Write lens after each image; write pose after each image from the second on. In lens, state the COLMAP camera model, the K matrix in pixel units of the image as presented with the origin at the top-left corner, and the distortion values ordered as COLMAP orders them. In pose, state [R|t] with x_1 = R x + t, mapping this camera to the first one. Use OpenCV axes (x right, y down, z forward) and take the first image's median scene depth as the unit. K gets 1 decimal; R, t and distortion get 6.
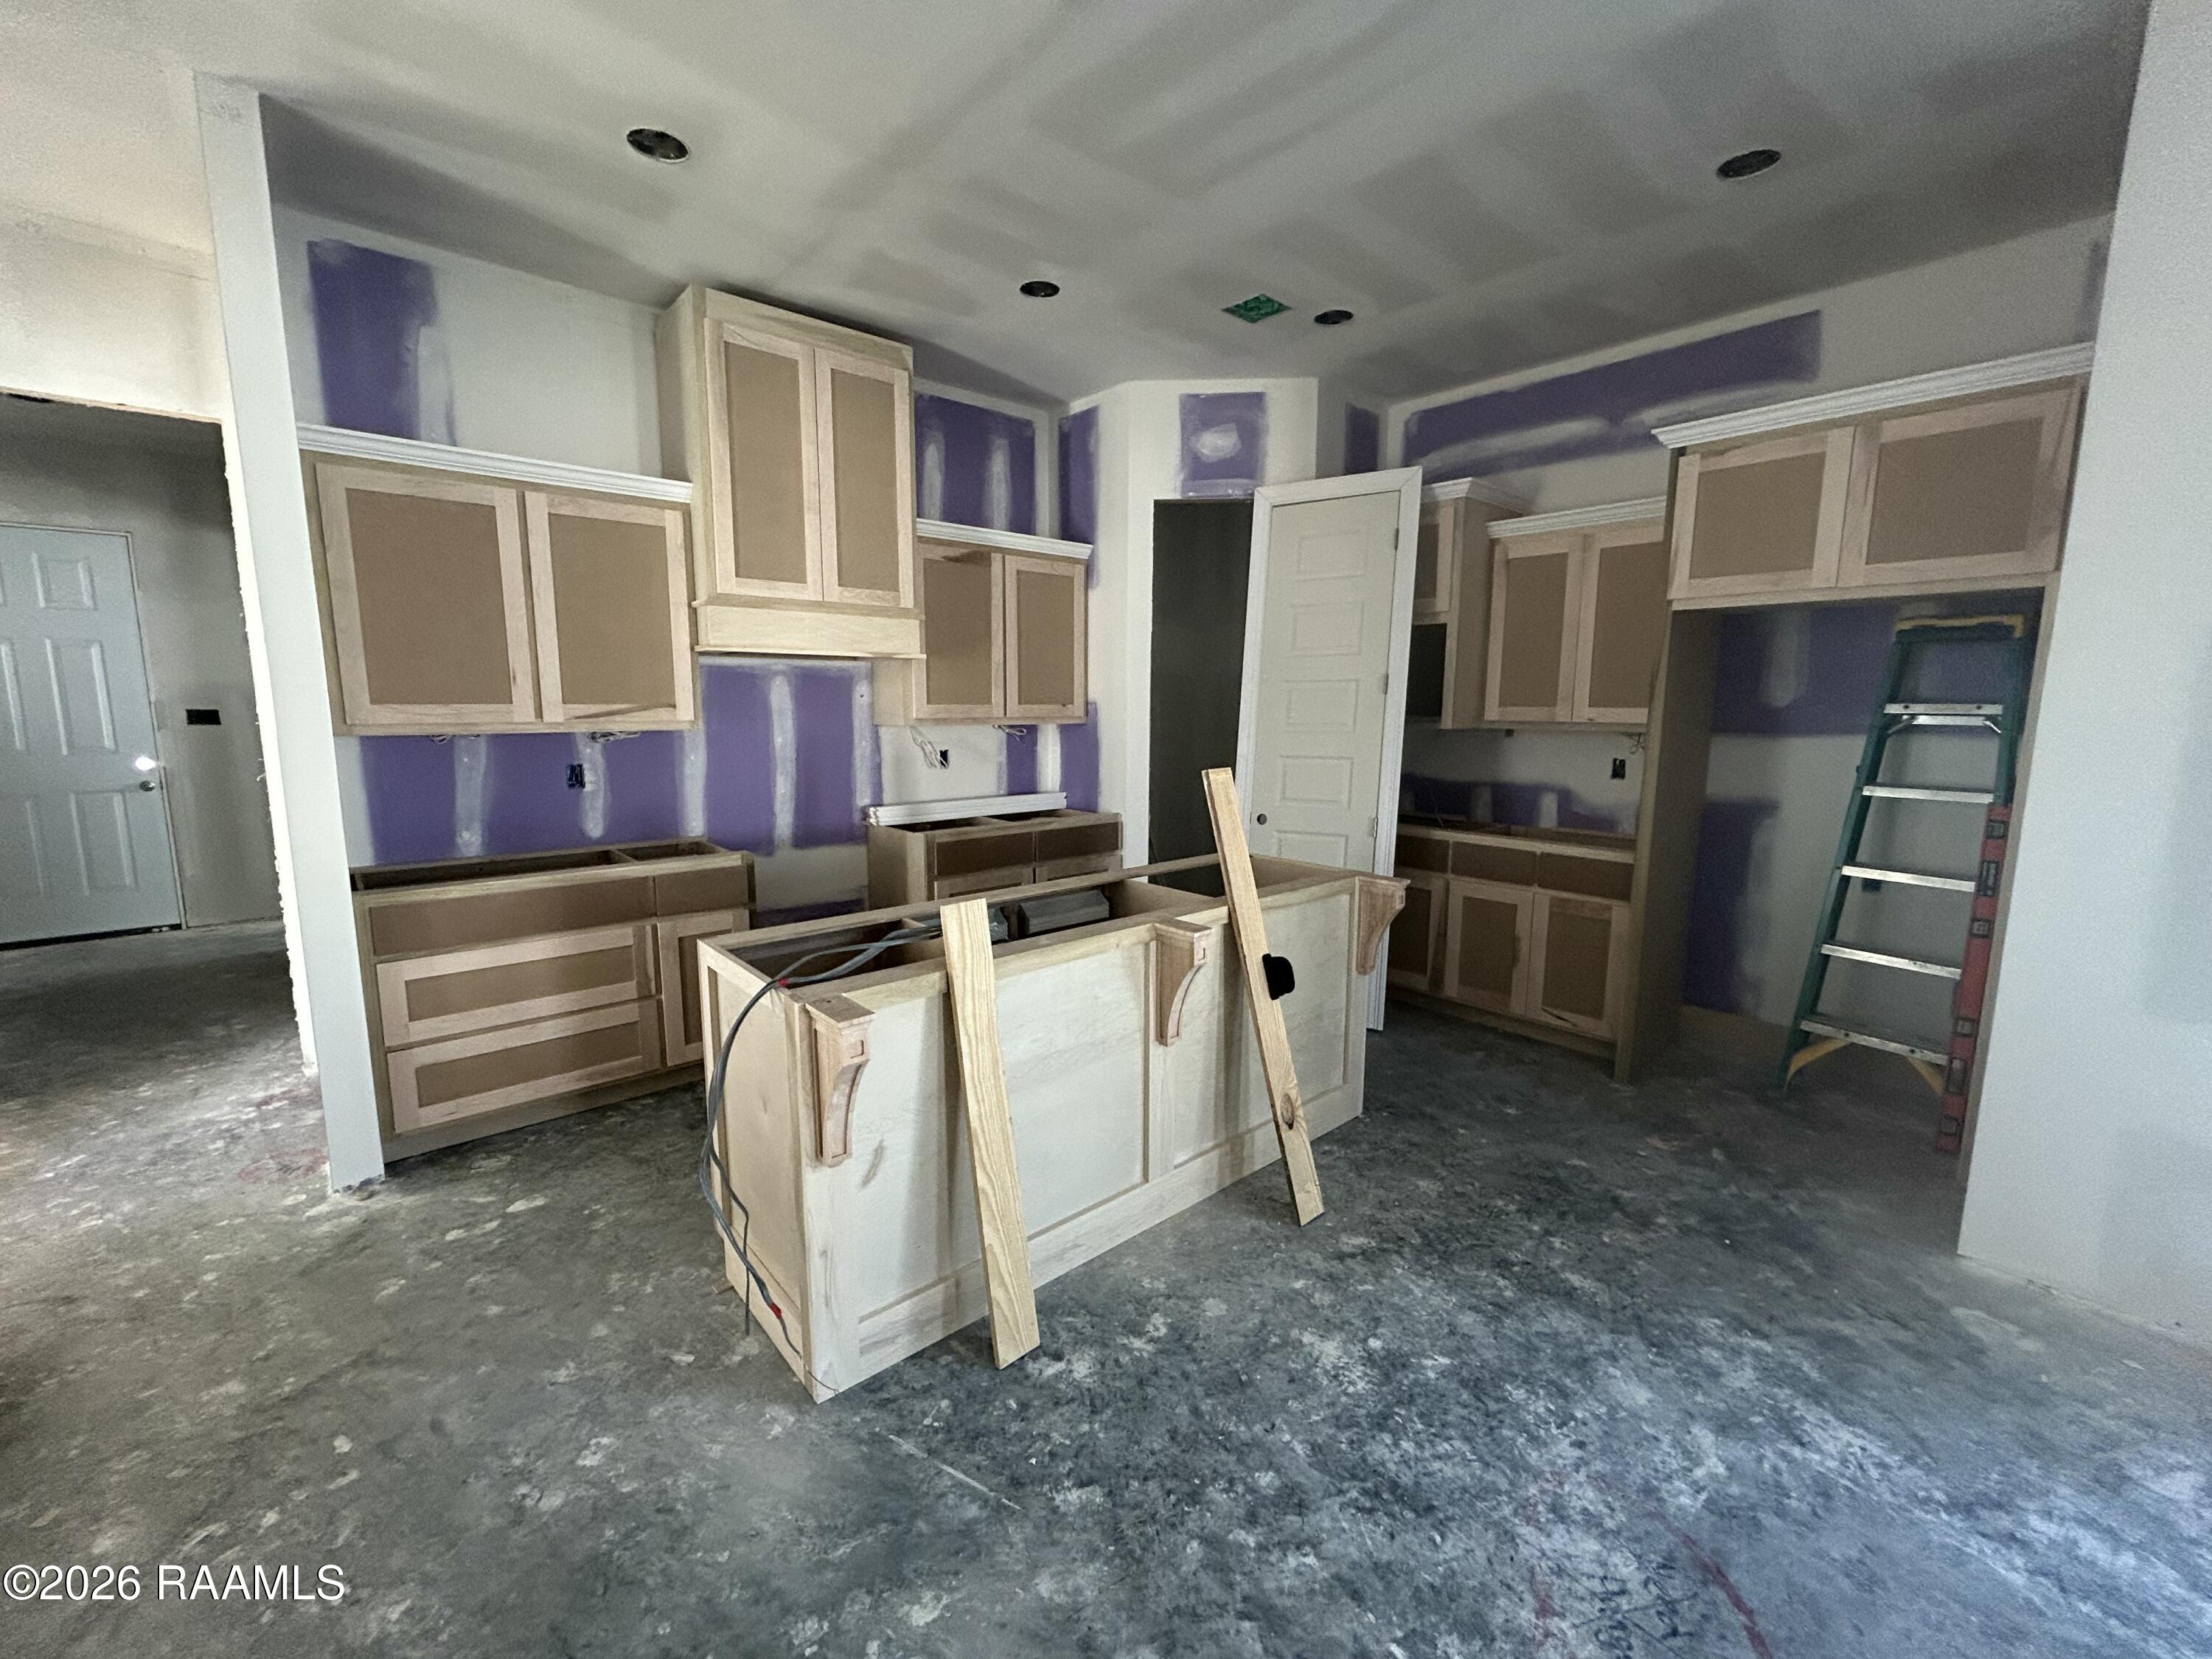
lens RADIAL K [[891.7, 0, 1100.2], [0, 891.7, 826.5], [0, 0, 1]] dist [-0.001721, 0.000559]
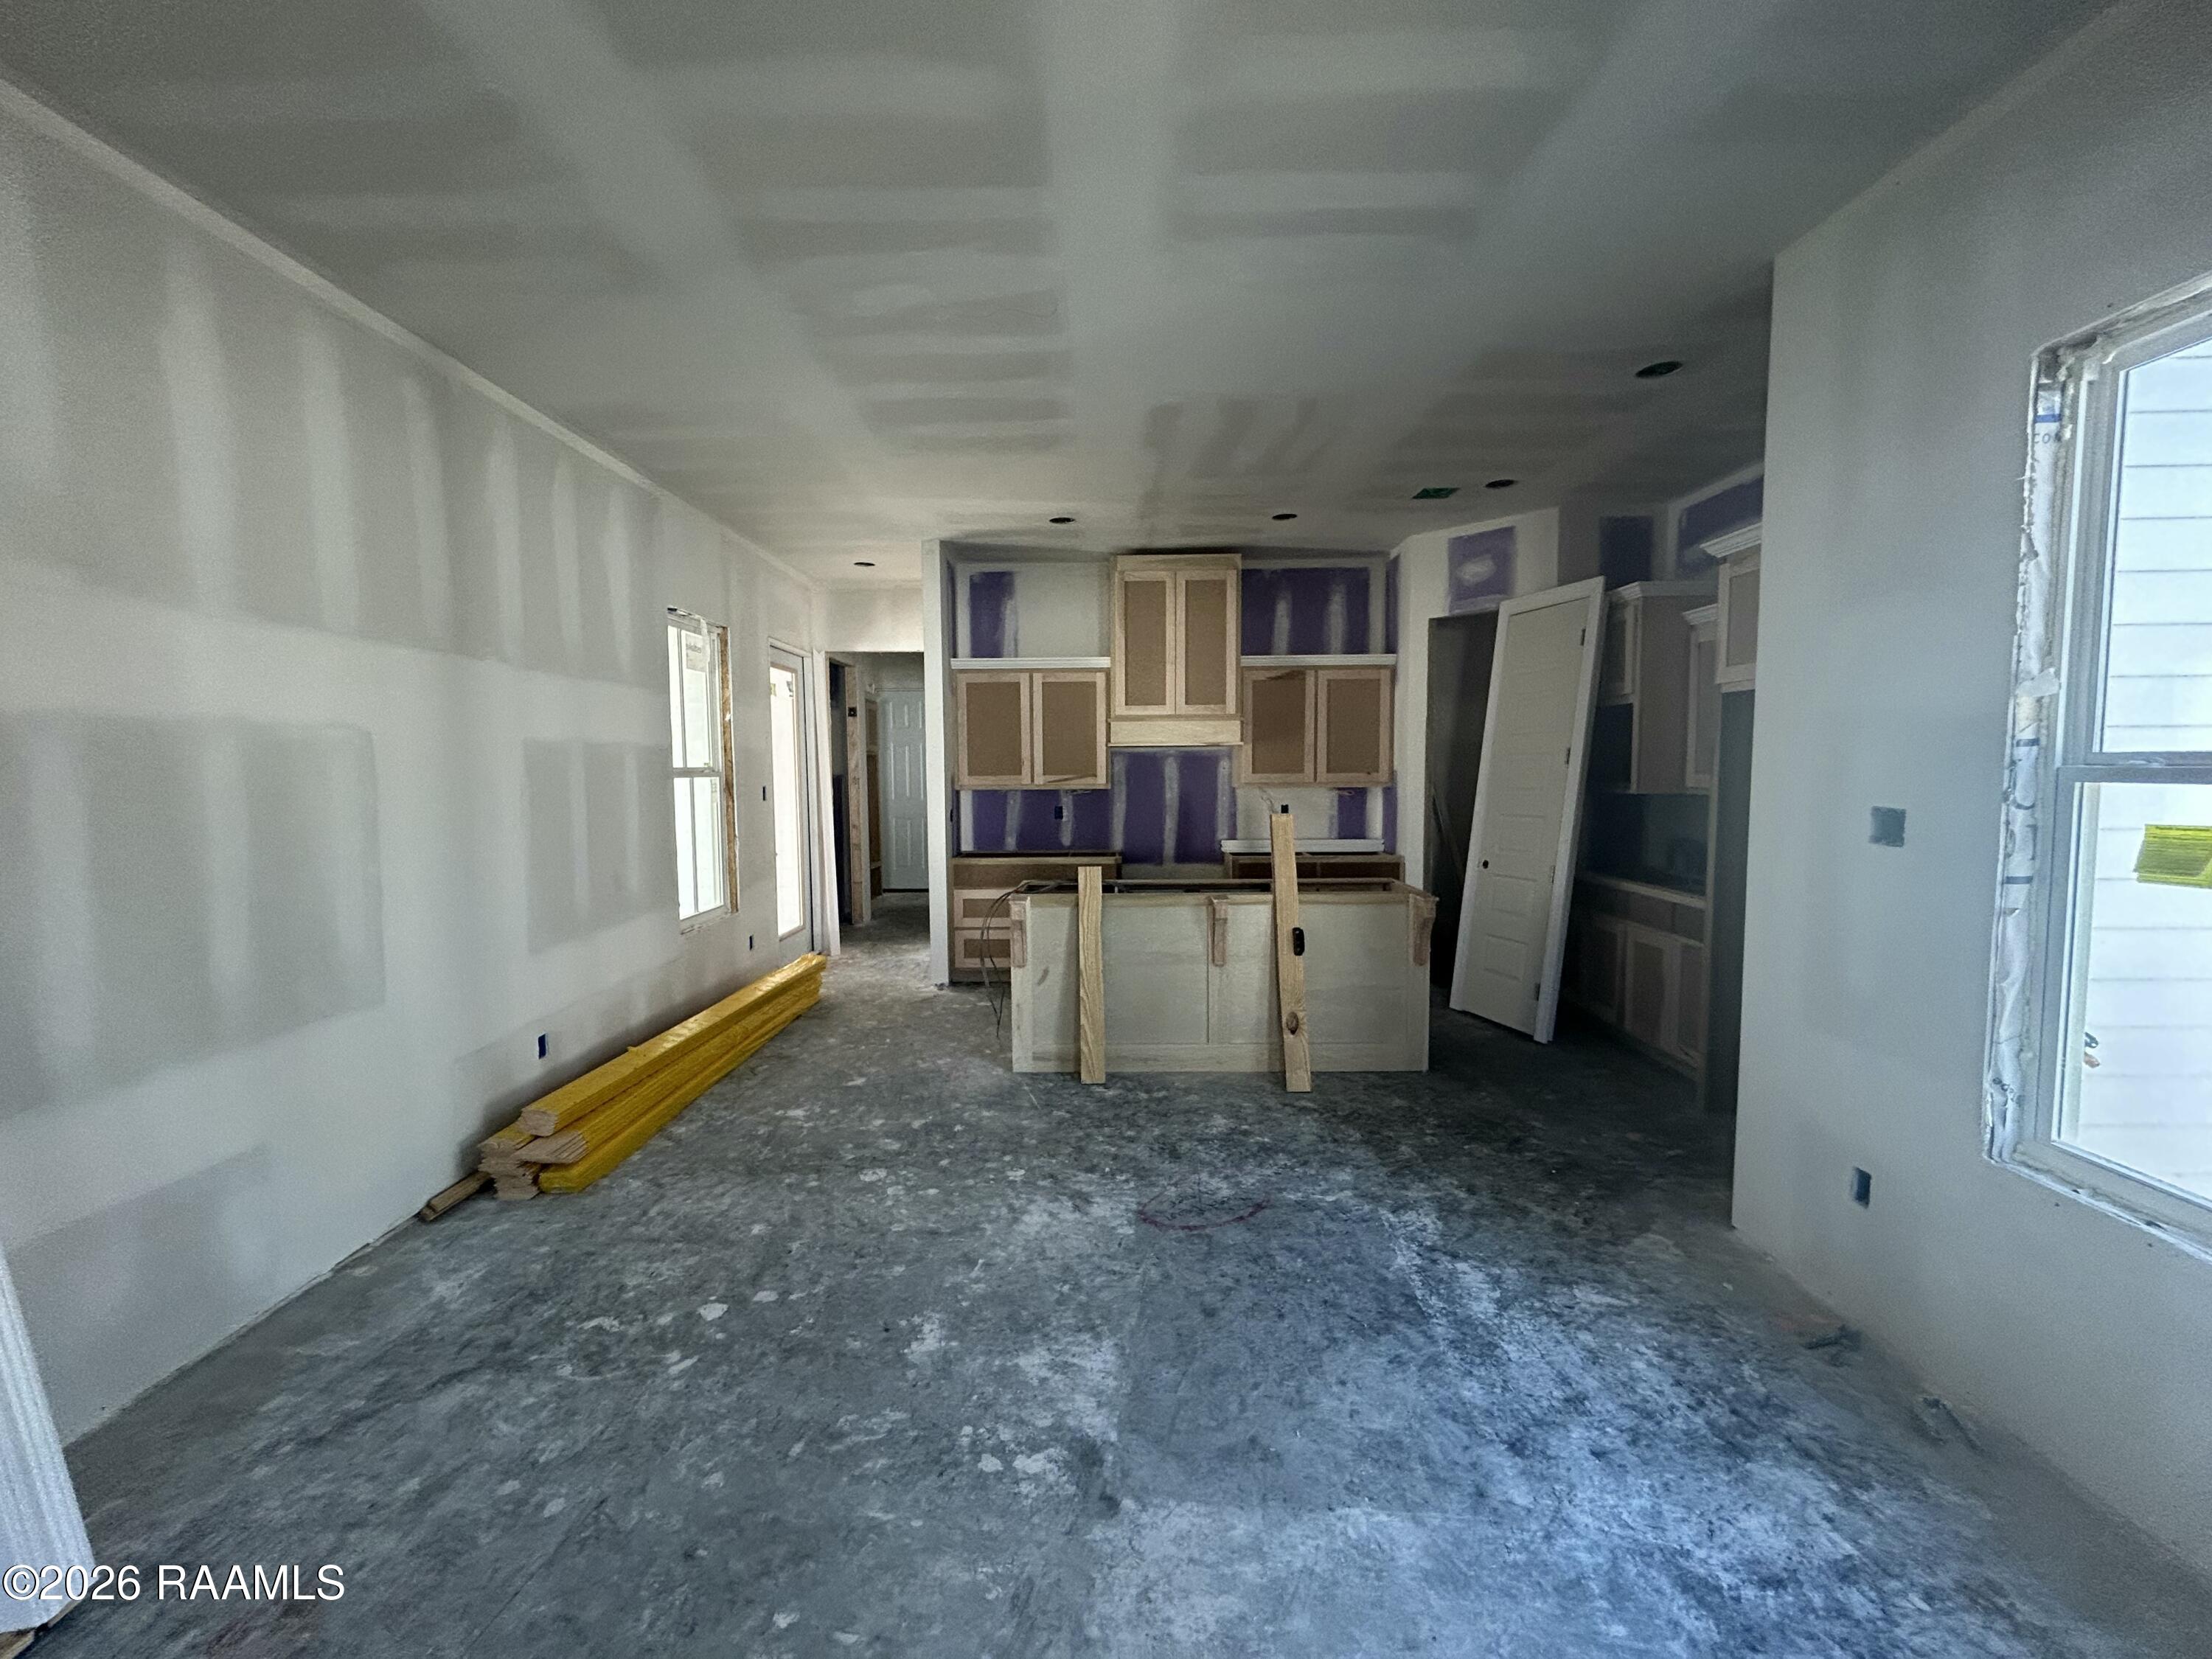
lens RADIAL K [[891.7, 0, 1109.4], [0, 891.7, 827.9], [0, 0, 1]] dist [-0.001721, 0.000559]
pose [[0.747843, 0.037052, -0.662841, 0.807091], [-0.082543, 0.995883, -0.037460, 0.041008], [0.658724, 0.082726, 0.747823, -0.371244]]
